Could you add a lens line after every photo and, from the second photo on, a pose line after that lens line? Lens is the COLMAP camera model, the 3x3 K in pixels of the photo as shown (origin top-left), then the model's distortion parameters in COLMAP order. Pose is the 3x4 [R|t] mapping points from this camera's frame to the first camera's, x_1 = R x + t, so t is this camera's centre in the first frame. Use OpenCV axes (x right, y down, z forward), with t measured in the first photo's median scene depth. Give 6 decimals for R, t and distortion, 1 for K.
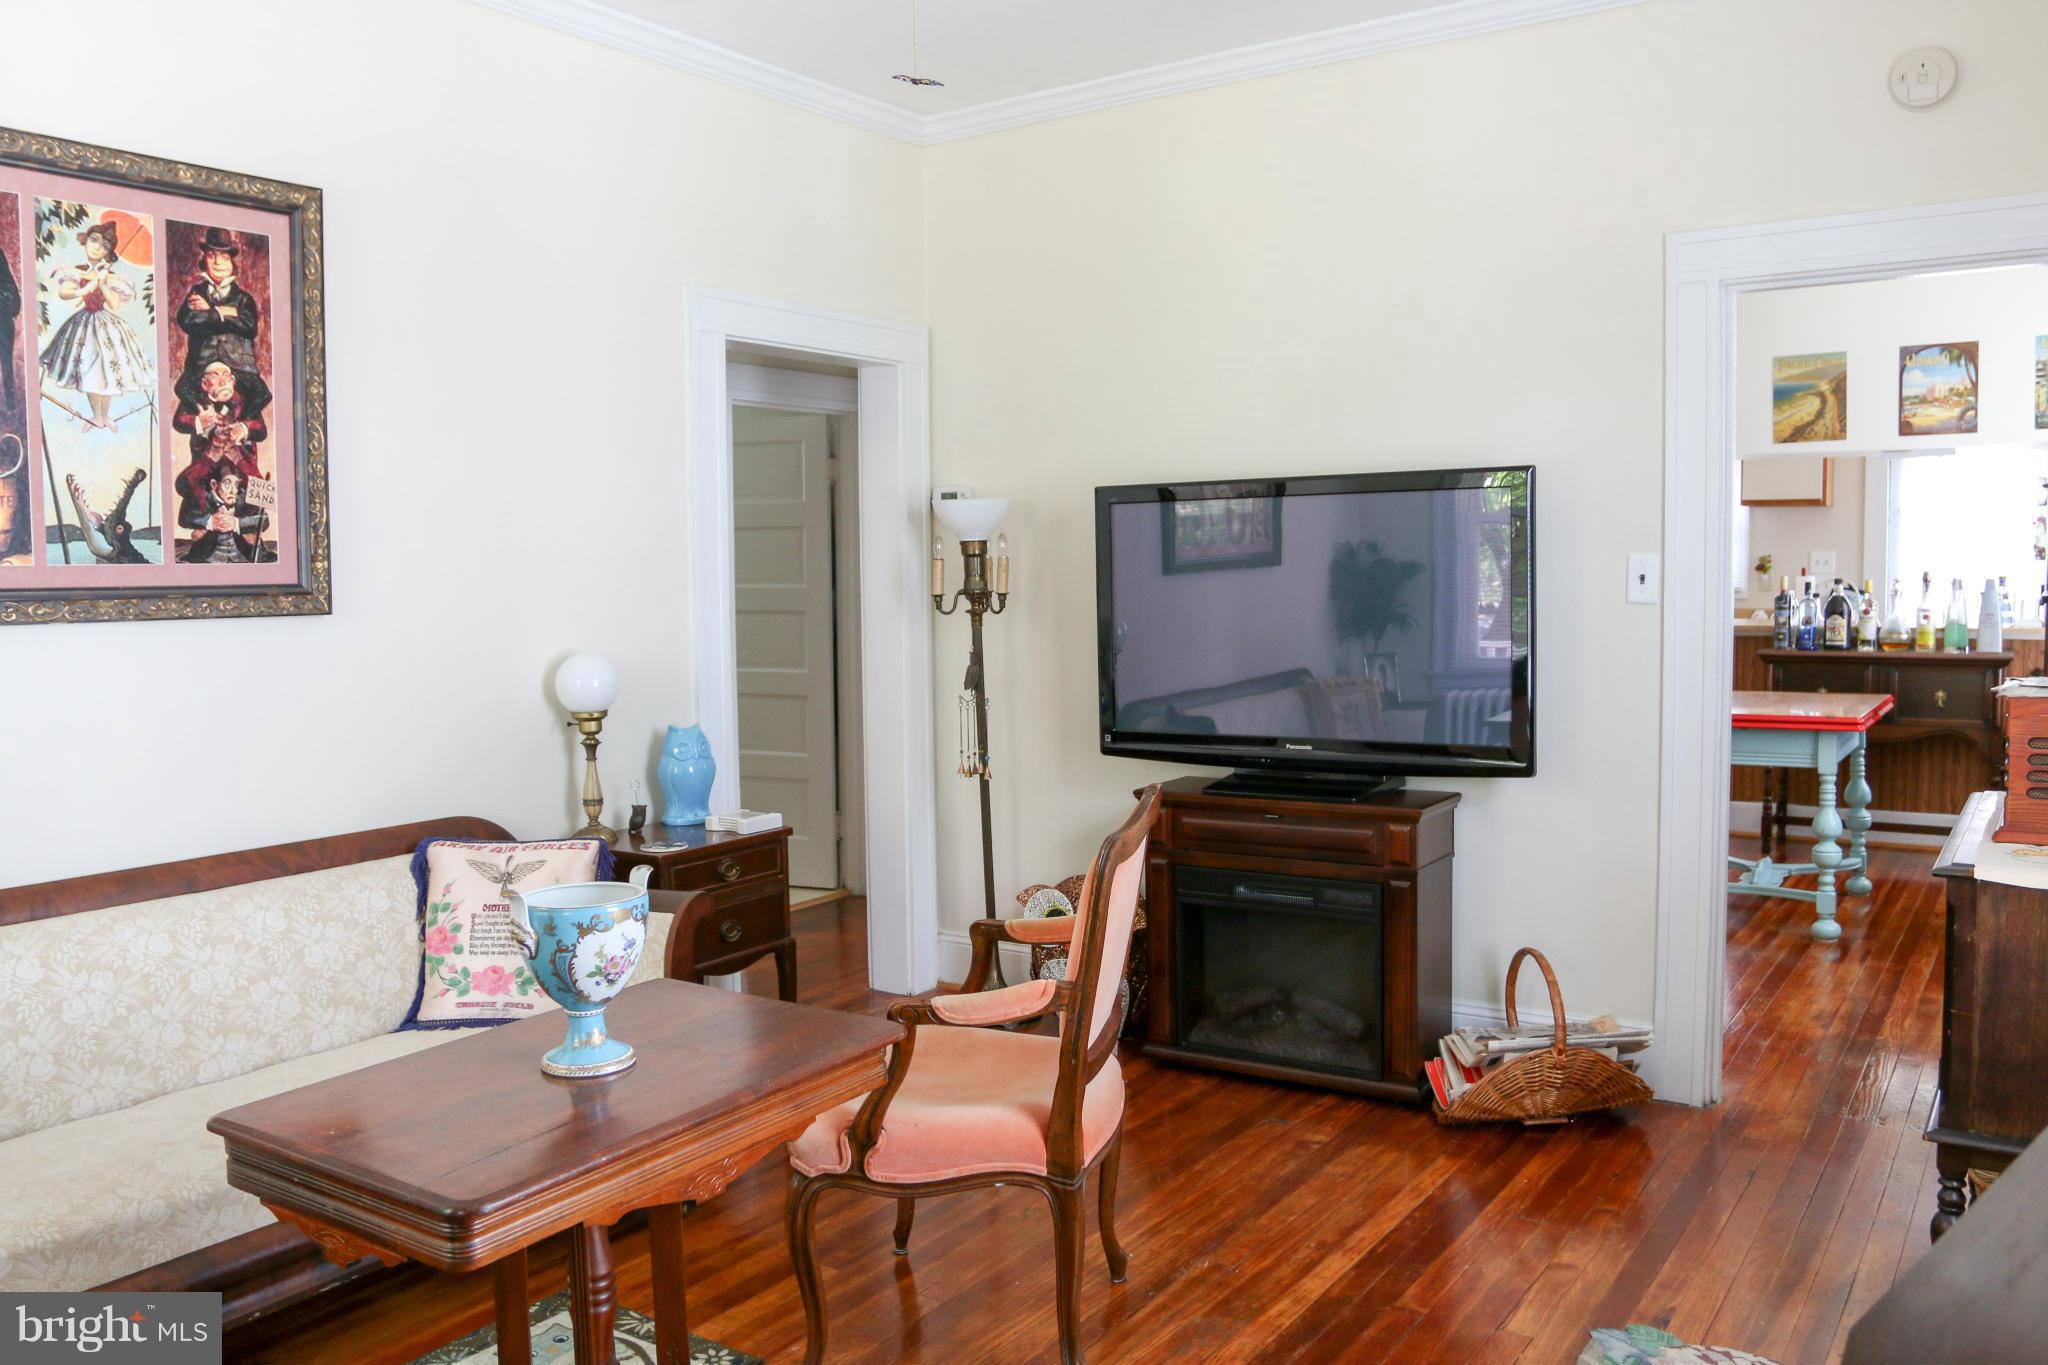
lens RADIAL K [[1570.3, 0, 1024.0], [0, 1570.3, 682.5], [0, 0, 1]] dist [-0.076373, 0.005600]
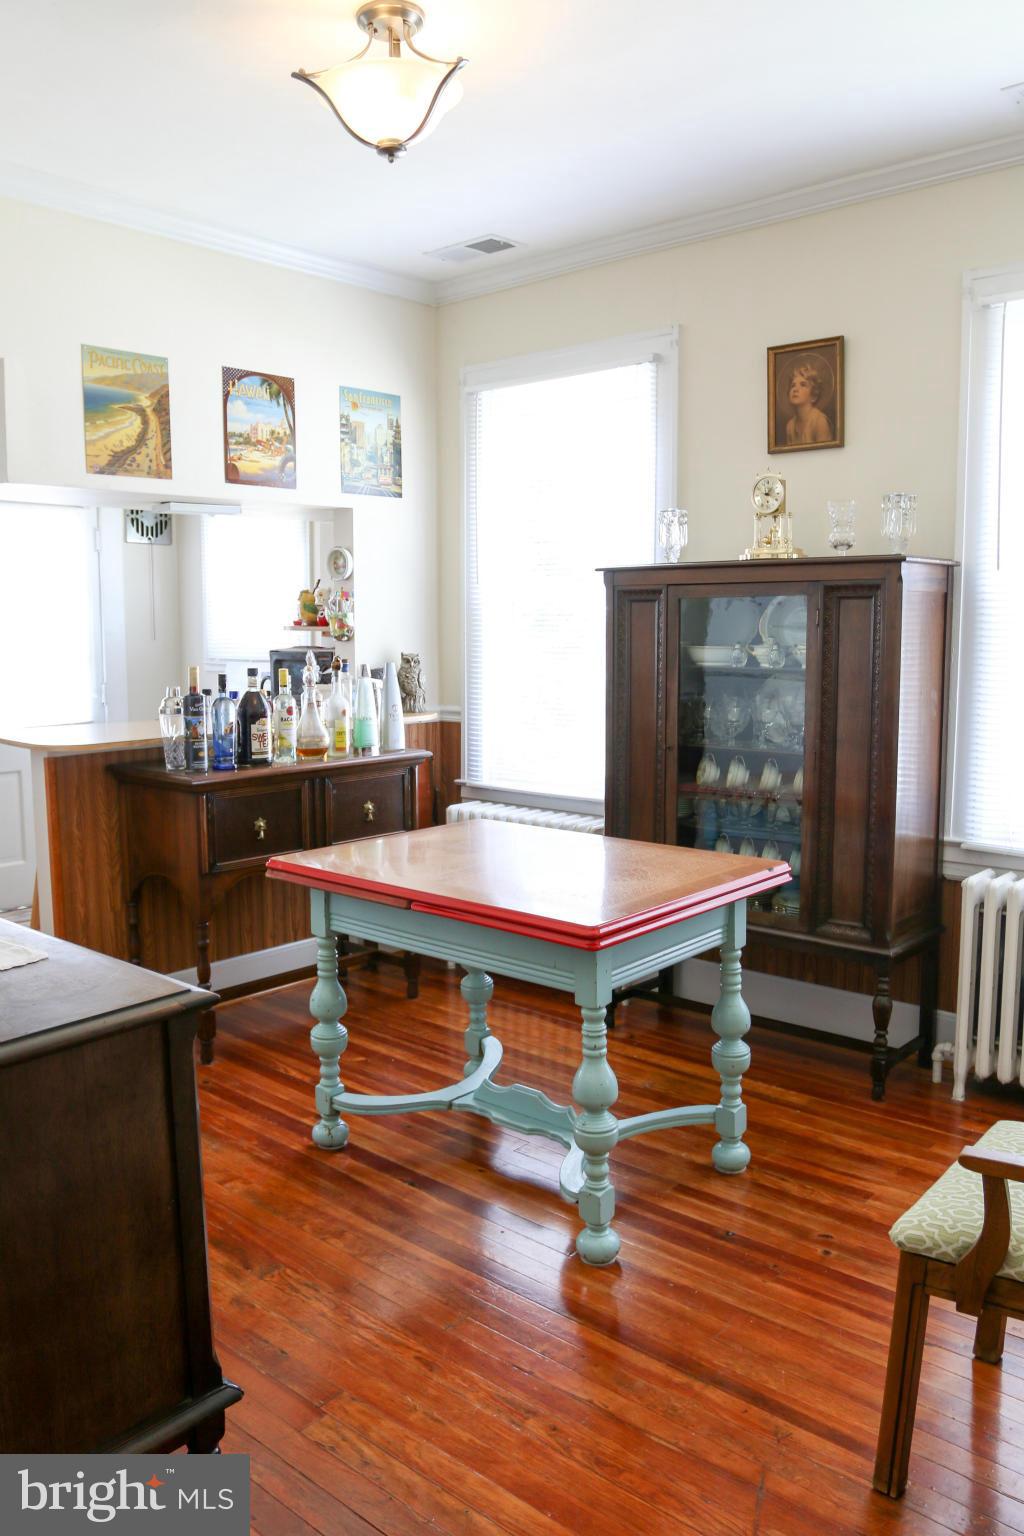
lens RADIAL K [[1177.7, 0, 512.0], [0, 1177.7, 768.0], [0, 0, 1]] dist [-0.076373, 0.005600]
pose [[0.126762, -0.107730, 0.986066, -0.010480], [0.075141, 0.992271, 0.098749, -0.064725], [-0.989083, 0.061576, 0.133877, 0.784391]]
